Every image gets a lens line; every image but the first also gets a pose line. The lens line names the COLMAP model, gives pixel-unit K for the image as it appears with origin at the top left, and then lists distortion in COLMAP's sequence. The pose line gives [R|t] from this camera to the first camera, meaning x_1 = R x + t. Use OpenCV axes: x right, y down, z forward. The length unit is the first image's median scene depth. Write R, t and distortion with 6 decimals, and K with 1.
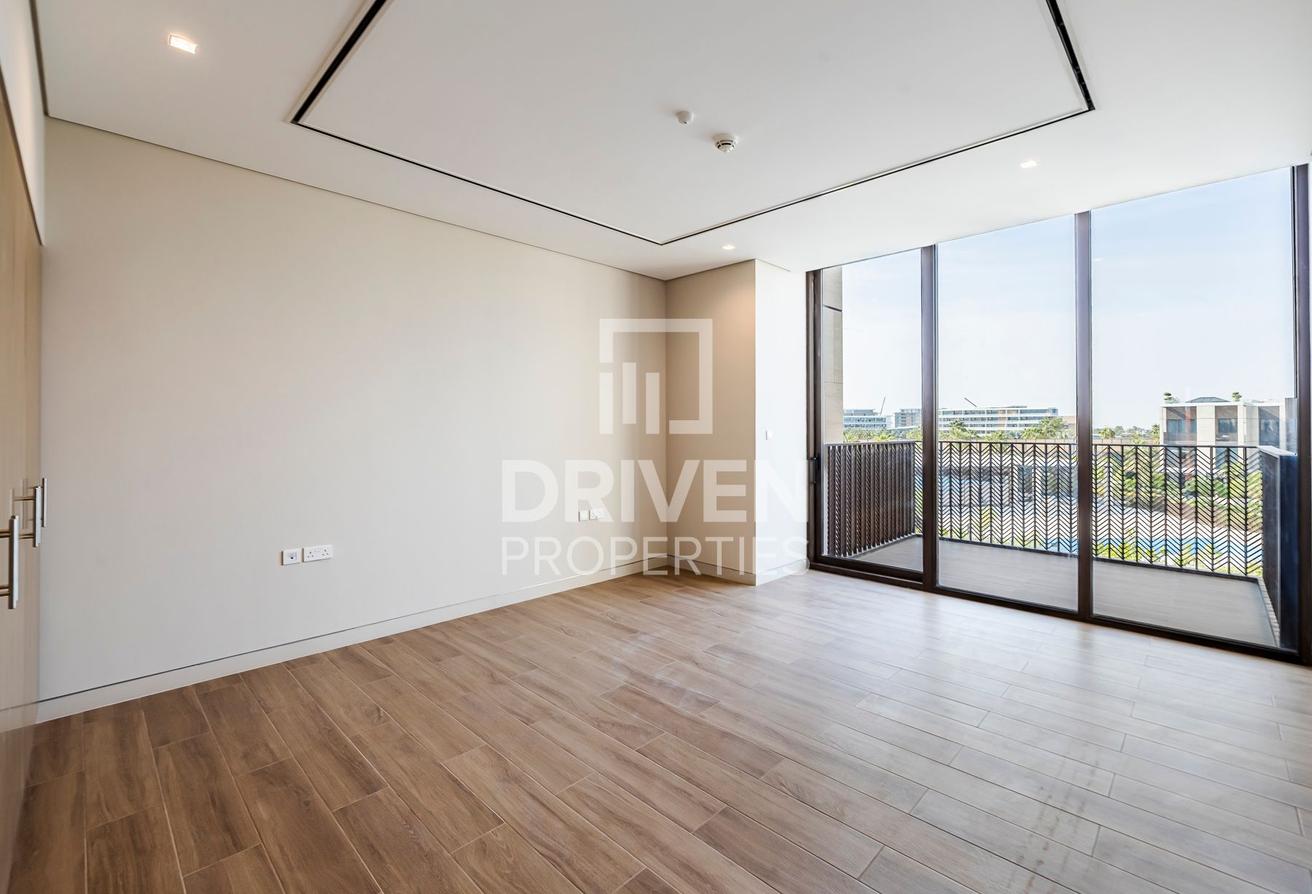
lens RADIAL K [[567.4, 0, 662.6], [0, 567.4, 417.7], [0, 0, 1]] dist [-0.000626, -0.000035]
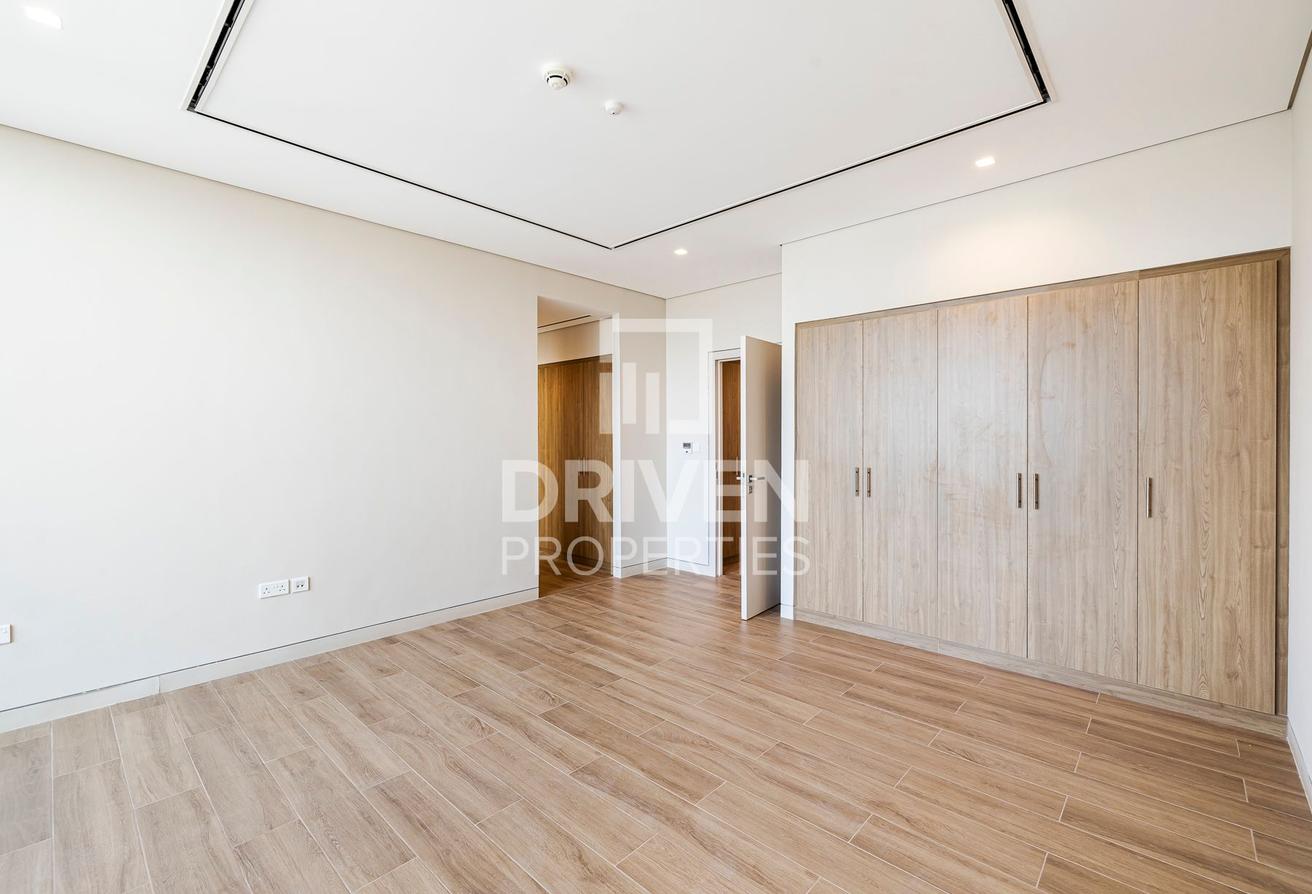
lens RADIAL K [[565.9, 0, 656.0], [0, 565.9, 447.0], [0, 0, 1]] dist [-0.000162, -0.000008]
pose [[-0.999627, 0.005963, -0.026660, -0.002355], [0.006044, 0.999977, -0.002971, 0.039591], [0.026641, -0.003131, -0.999640, 1.976109]]
